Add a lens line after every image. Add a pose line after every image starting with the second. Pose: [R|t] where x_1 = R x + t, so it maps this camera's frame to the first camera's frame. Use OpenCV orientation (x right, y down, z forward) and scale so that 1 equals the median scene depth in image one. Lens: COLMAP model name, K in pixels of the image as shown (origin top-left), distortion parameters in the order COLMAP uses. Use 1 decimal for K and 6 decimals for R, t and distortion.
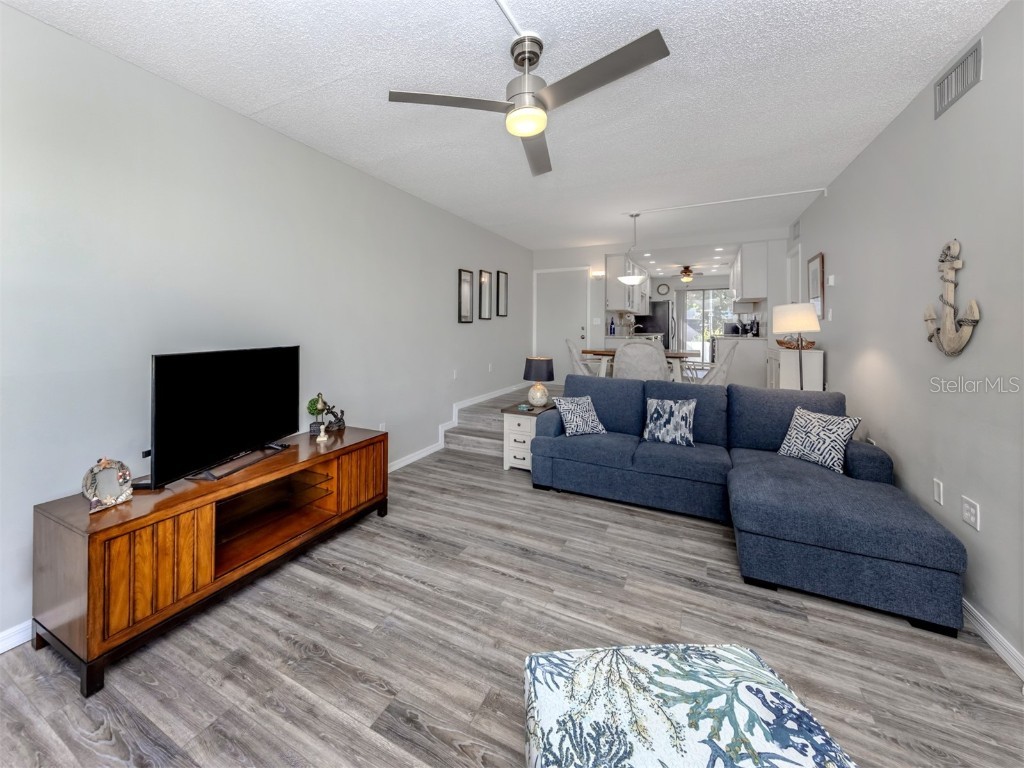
lens RADIAL K [[407.5, 0, 478.2], [0, 407.5, 332.0], [0, 0, 1]] dist [0.001249, 0.000008]
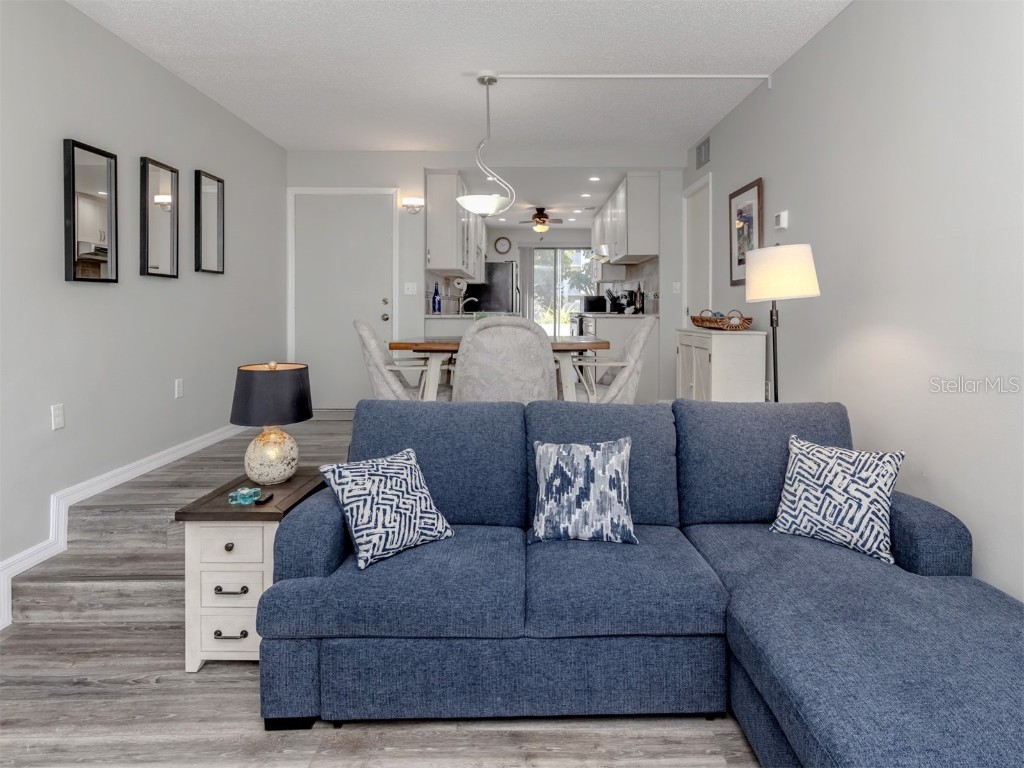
lens RADIAL K [[574.3, 0, 530.3], [0, 574.3, 305.6], [0, 0, 1]] dist [0.007543, -0.000694]
pose [[0.870864, -0.001108, 0.491522, 0.096328], [0.008197, 0.999891, -0.012269, 0.015592], [-0.491455, 0.014713, 0.870778, 0.470848]]
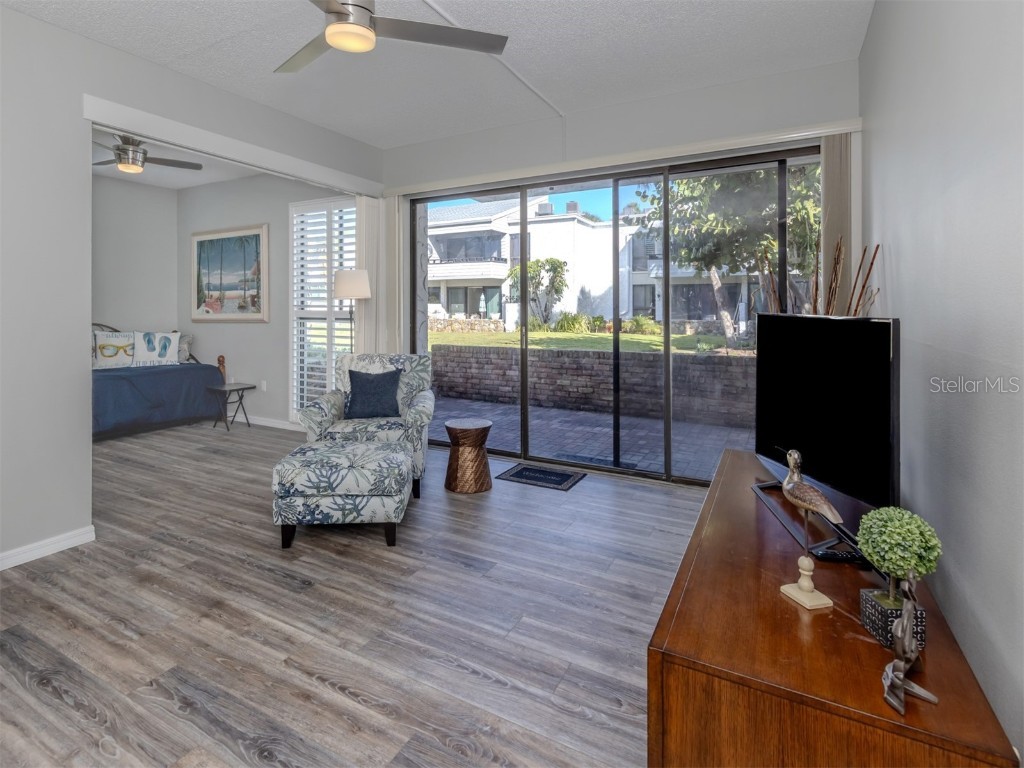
lens RADIAL K [[528.7, 0, 503.1], [0, 528.7, 306.3], [0, 0, 1]] dist [-0.003071, -0.000105]
pose [[-0.999922, -0.003856, -0.011875, -0.114510], [-0.003972, 0.999945, 0.009737, 0.016947], [0.011836, 0.009783, -0.999882, 1.257571]]
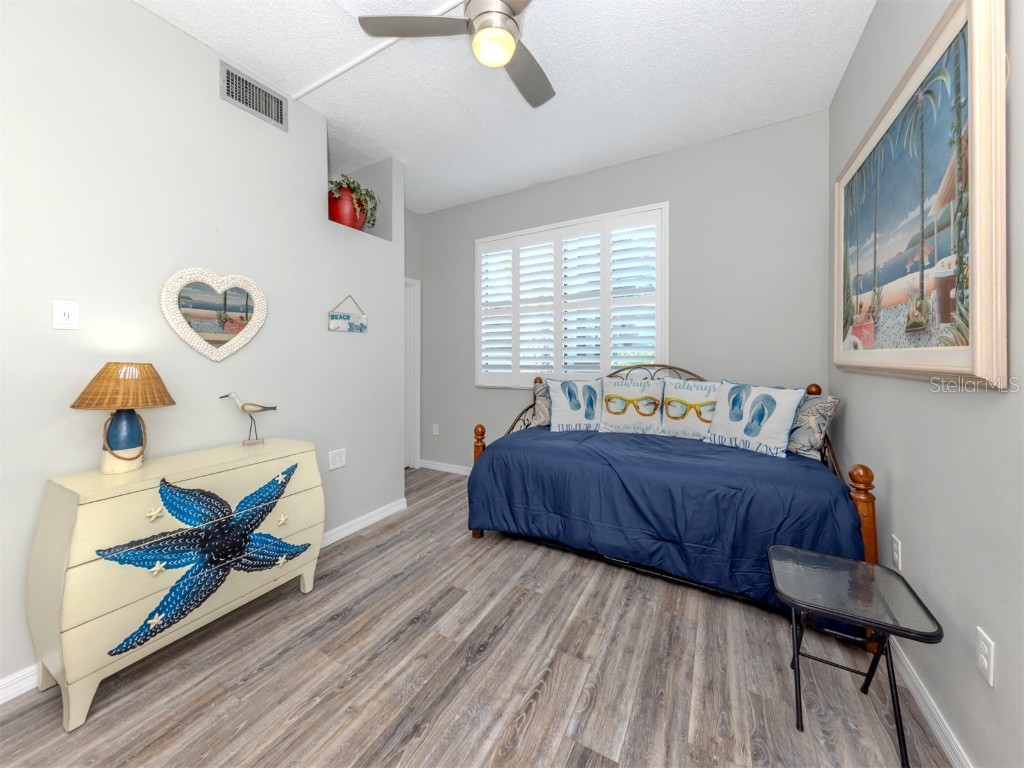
lens RADIAL K [[370.1, 0, 515.1], [0, 370.1, 356.2], [0, 0, 1]] dist [0.005526, 0.000035]
pose [[0.003736, -0.009976, 0.999943, 0.380706], [0.023860, 0.999666, 0.009884, 0.057758], [-0.999708, 0.023821, 0.003973, -0.178490]]
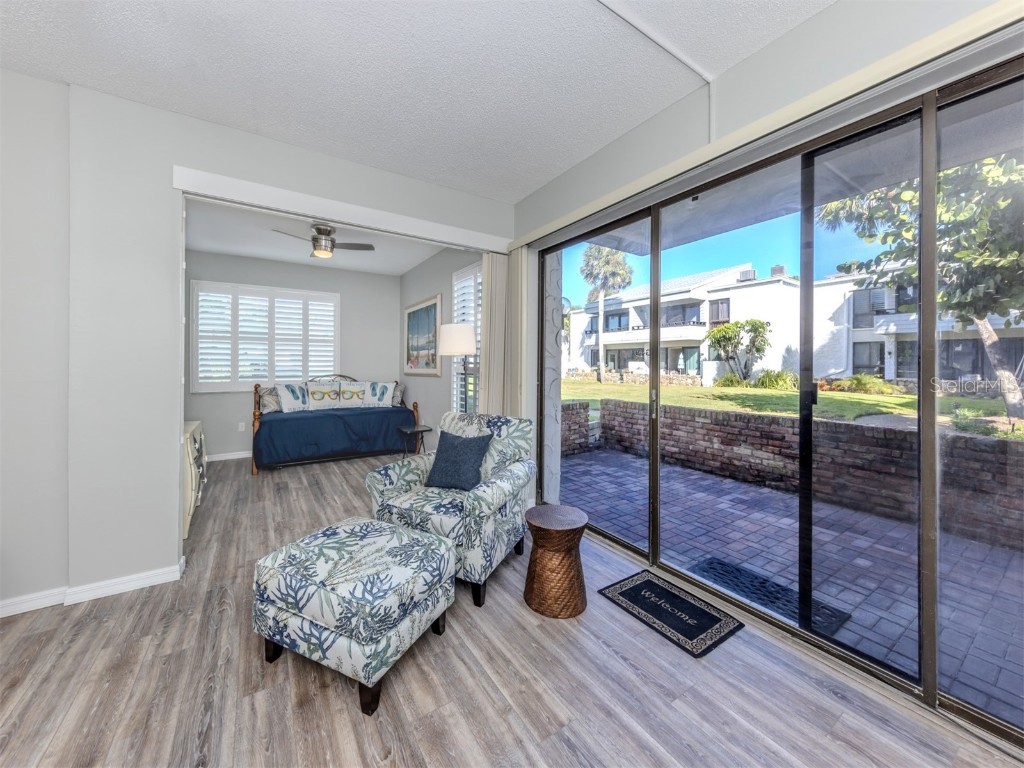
lens RADIAL K [[377.9, 0, 499.7], [0, 377.9, 367.4], [0, 0, 1]] dist [0.005816, 0.000147]
pose [[-0.878724, -0.011401, 0.477195, -0.275392], [-0.001458, 0.999774, 0.021201, 0.022232], [-0.477329, 0.017934, -0.878542, 0.681294]]
